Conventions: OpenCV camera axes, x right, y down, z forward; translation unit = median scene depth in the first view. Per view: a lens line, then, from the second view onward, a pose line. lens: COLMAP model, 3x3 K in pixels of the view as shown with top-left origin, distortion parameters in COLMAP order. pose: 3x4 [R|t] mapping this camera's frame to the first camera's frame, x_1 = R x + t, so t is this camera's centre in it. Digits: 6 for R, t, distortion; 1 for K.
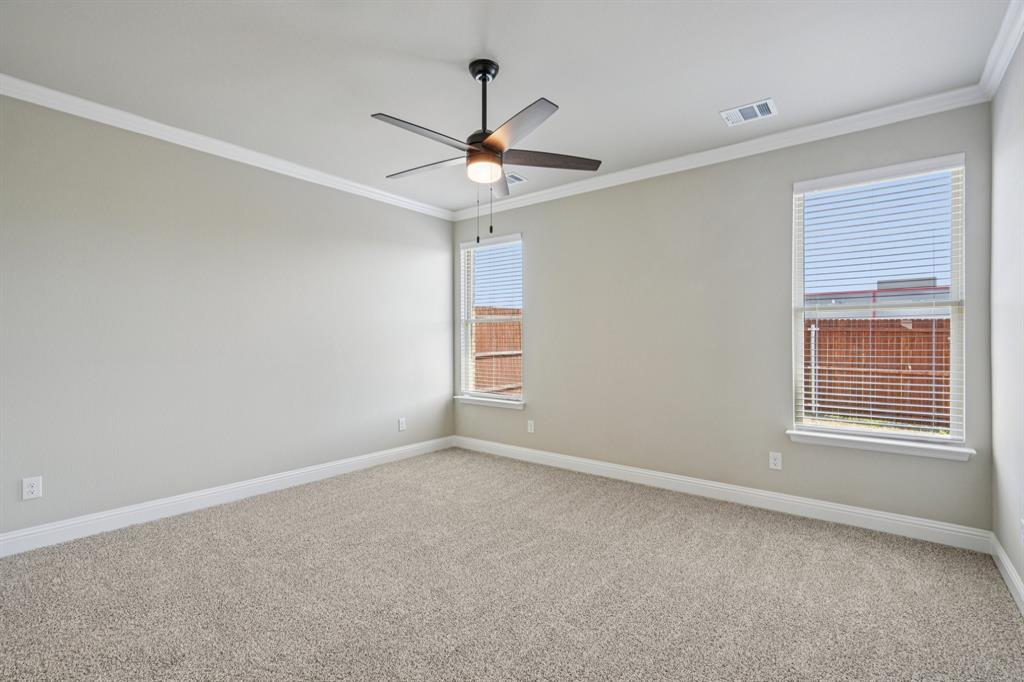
lens RADIAL K [[455.2, 0, 512.0], [0, 455.2, 341.0], [0, 0, 1]] dist [-0.002405, -0.000094]
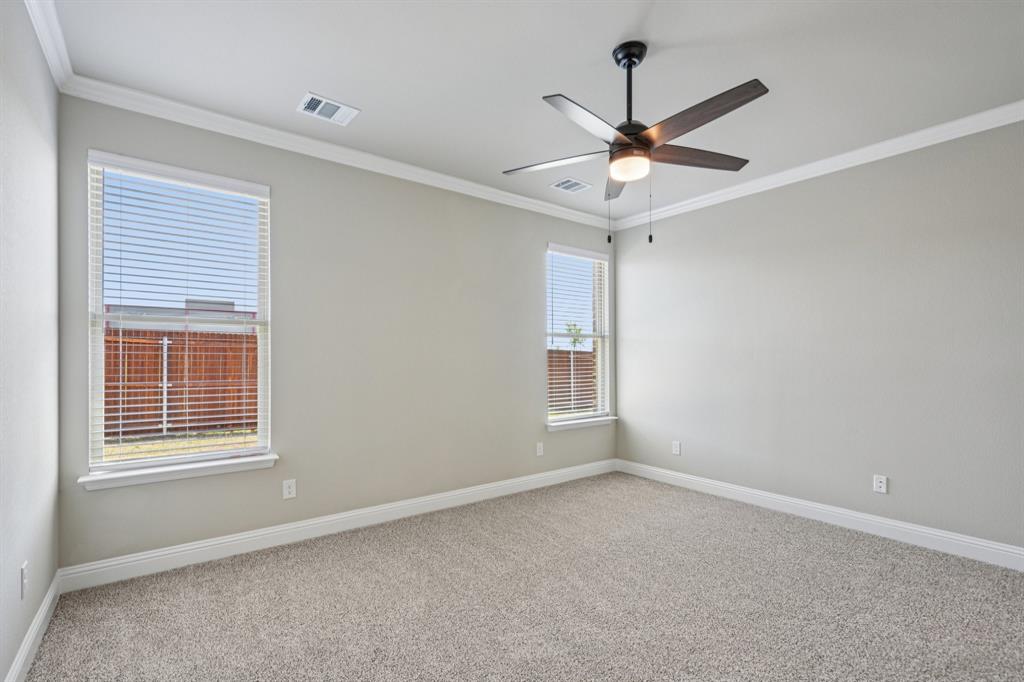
lens RADIAL K [[463.4, 0, 512.1], [0, 463.4, 353.2], [0, 0, 1]] dist [0.001462, 0.000148]
pose [[0.257500, 0.009982, 0.966227, -0.696389], [0.000507, 0.999945, -0.010465, 0.000140], [-0.966278, 0.003185, 0.257481, 0.693396]]
